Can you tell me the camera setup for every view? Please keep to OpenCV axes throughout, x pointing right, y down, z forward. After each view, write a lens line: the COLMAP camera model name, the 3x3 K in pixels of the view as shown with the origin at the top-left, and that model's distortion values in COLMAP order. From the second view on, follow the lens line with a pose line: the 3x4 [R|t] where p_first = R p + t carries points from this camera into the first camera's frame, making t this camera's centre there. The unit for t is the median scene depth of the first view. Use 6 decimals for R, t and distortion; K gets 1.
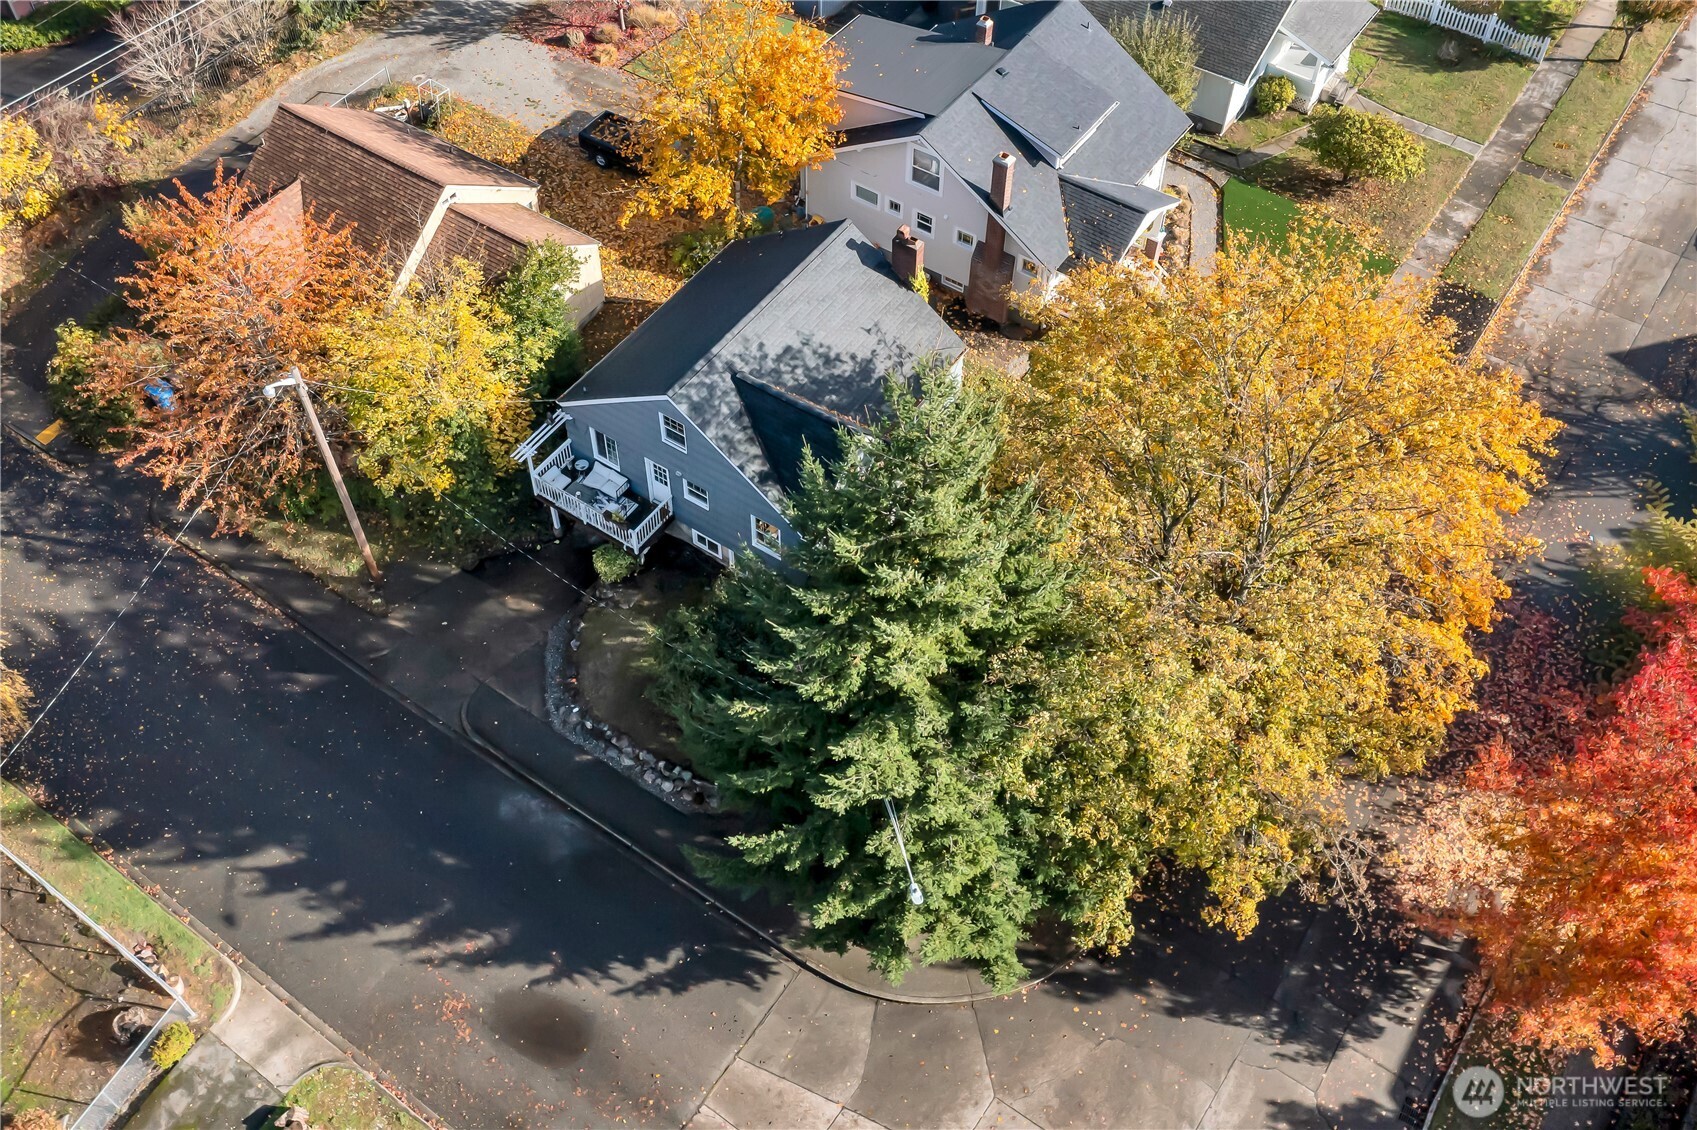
lens RADIAL K [[1564.9, 0, 876.9], [0, 1564.9, 562.3], [0, 0, 1]] dist [0.085826, -0.001620]
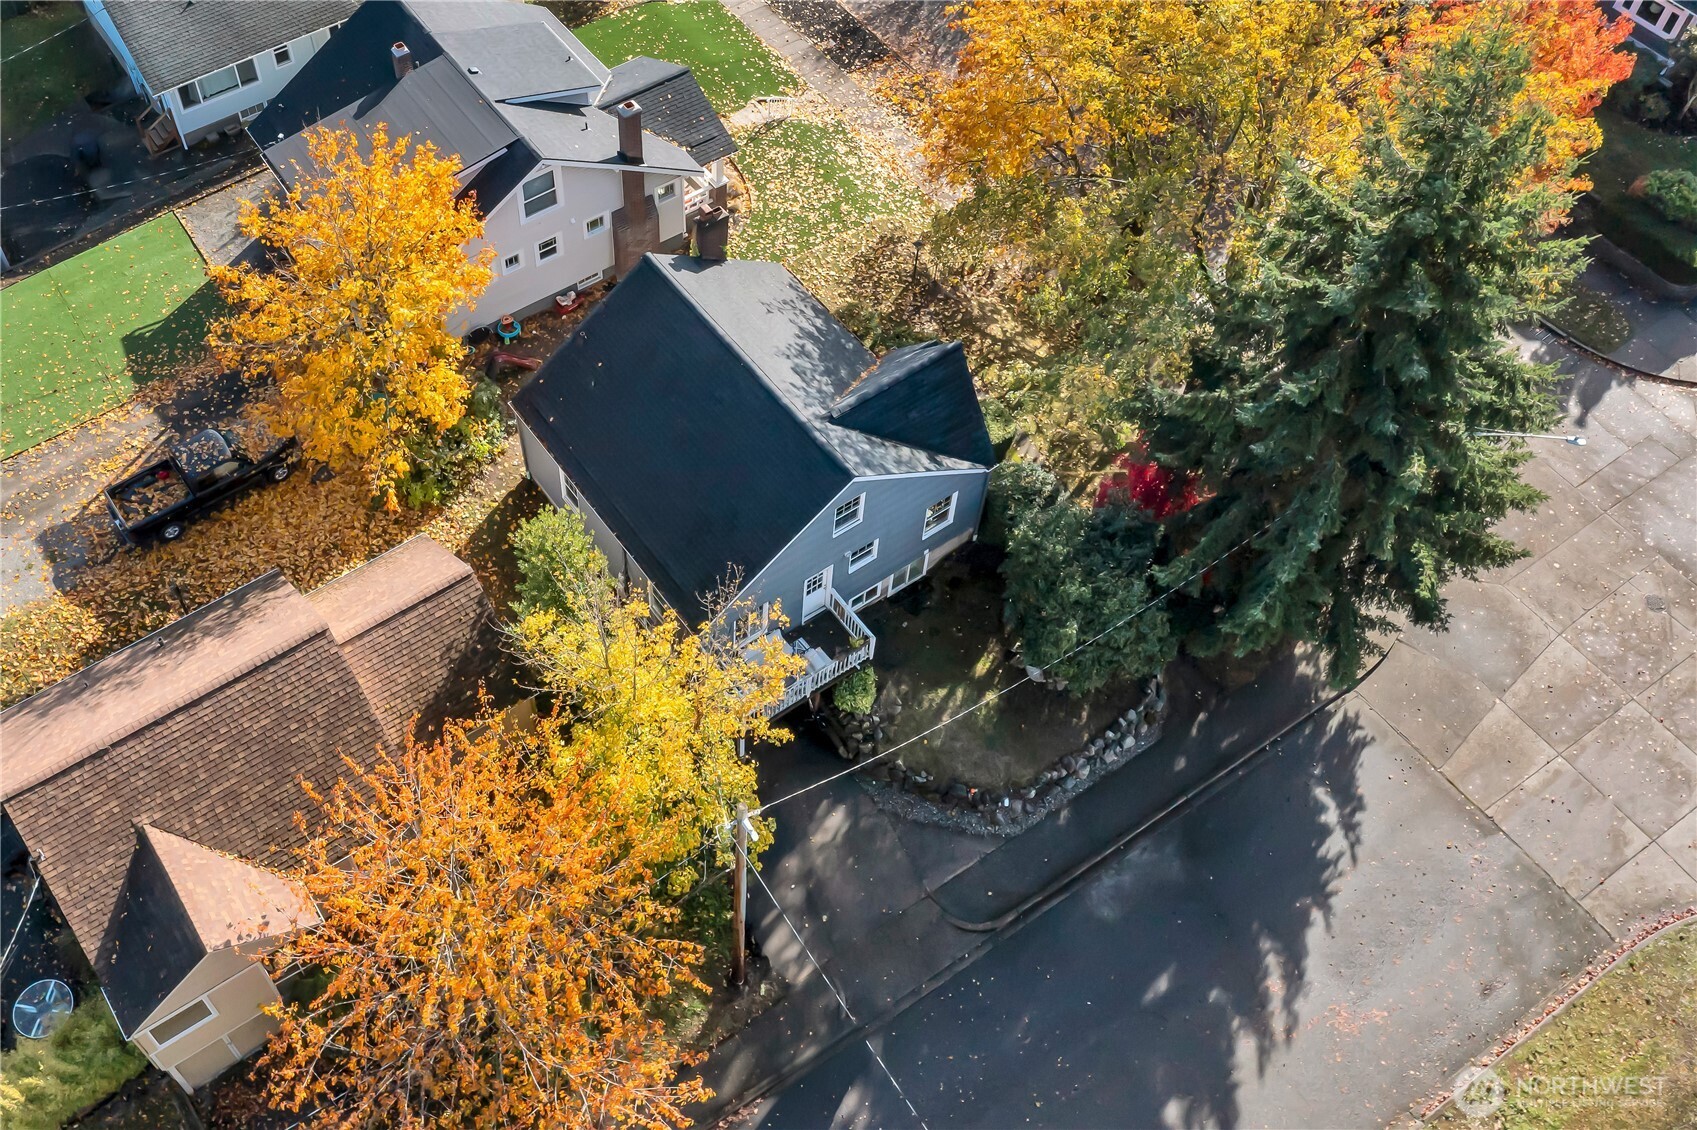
lens RADIAL K [[1587.8, 0, 724.4], [0, 1587.8, 460.9], [0, 0, 1]] dist [0.011618, -0.001700]
pose [[0.376252, -0.743571, 0.552754, -0.598861], [0.730330, 0.605134, 0.316908, -0.416573], [-0.570134, 0.284456, 0.770735, 0.358262]]
